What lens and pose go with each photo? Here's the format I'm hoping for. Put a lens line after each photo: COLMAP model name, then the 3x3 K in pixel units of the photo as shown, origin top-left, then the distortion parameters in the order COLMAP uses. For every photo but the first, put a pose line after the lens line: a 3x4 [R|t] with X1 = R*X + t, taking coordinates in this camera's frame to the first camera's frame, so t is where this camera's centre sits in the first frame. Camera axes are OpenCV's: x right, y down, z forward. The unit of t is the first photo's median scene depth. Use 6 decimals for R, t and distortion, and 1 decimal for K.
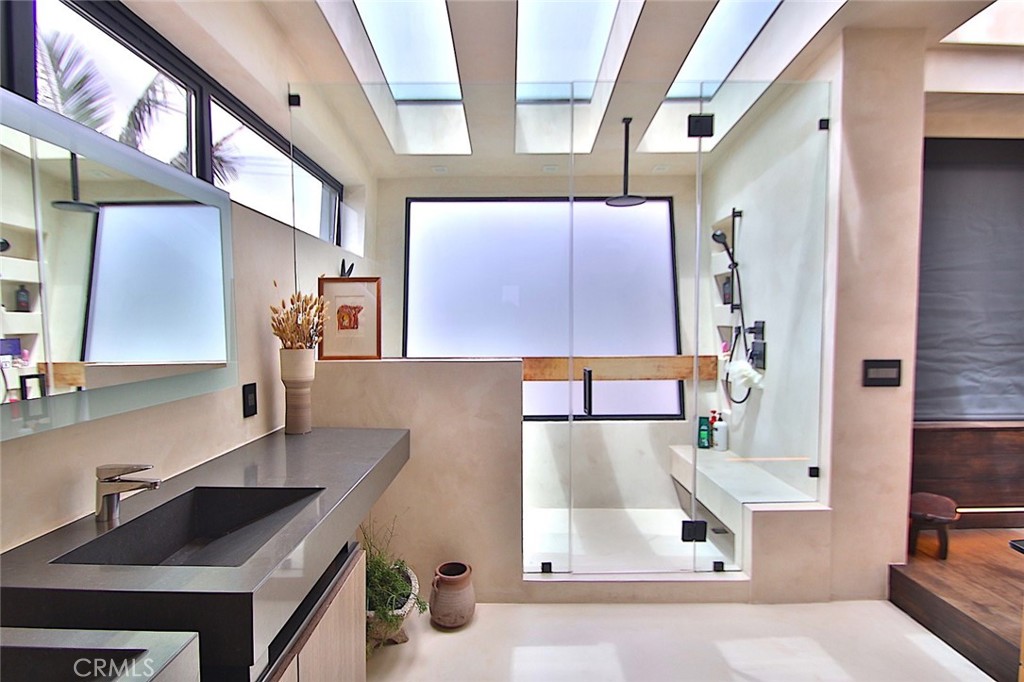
lens RADIAL K [[528.4, 0, 509.8], [0, 528.4, 356.3], [0, 0, 1]] dist [0.019624, -0.022672]
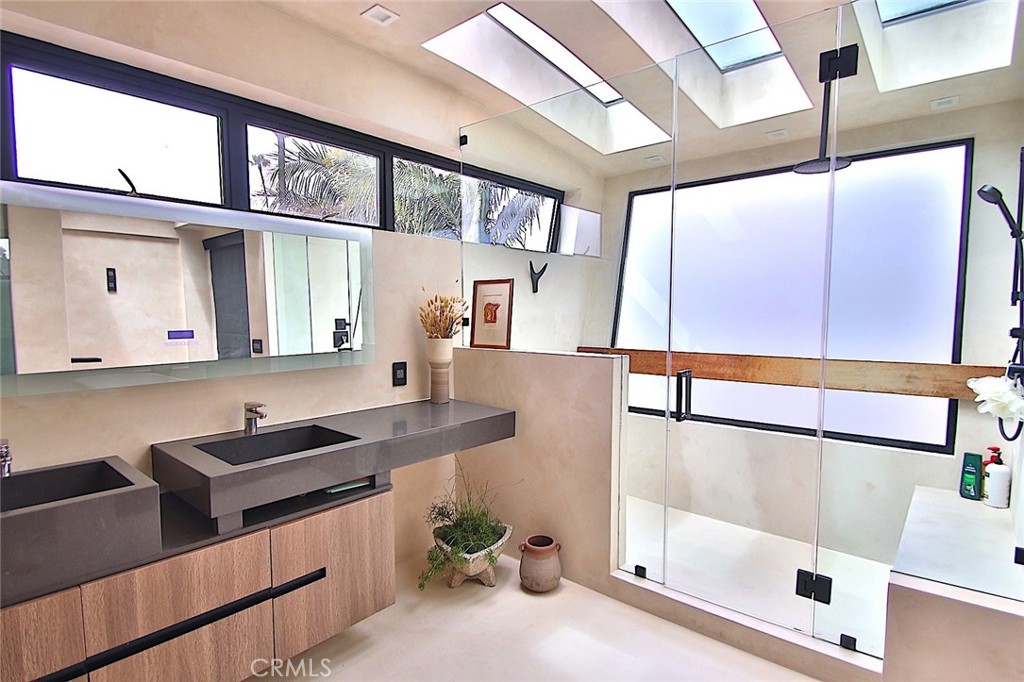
lens RADIAL K [[528.4, 0, 509.8], [0, 528.4, 356.3], [0, 0, 1]] dist [0.019624, -0.022672]
pose [[0.756582, 0.059011, -0.651231, 0.513091], [-0.040123, 0.998232, 0.043841, -0.029504], [0.652667, -0.007039, 0.757612, 0.111530]]
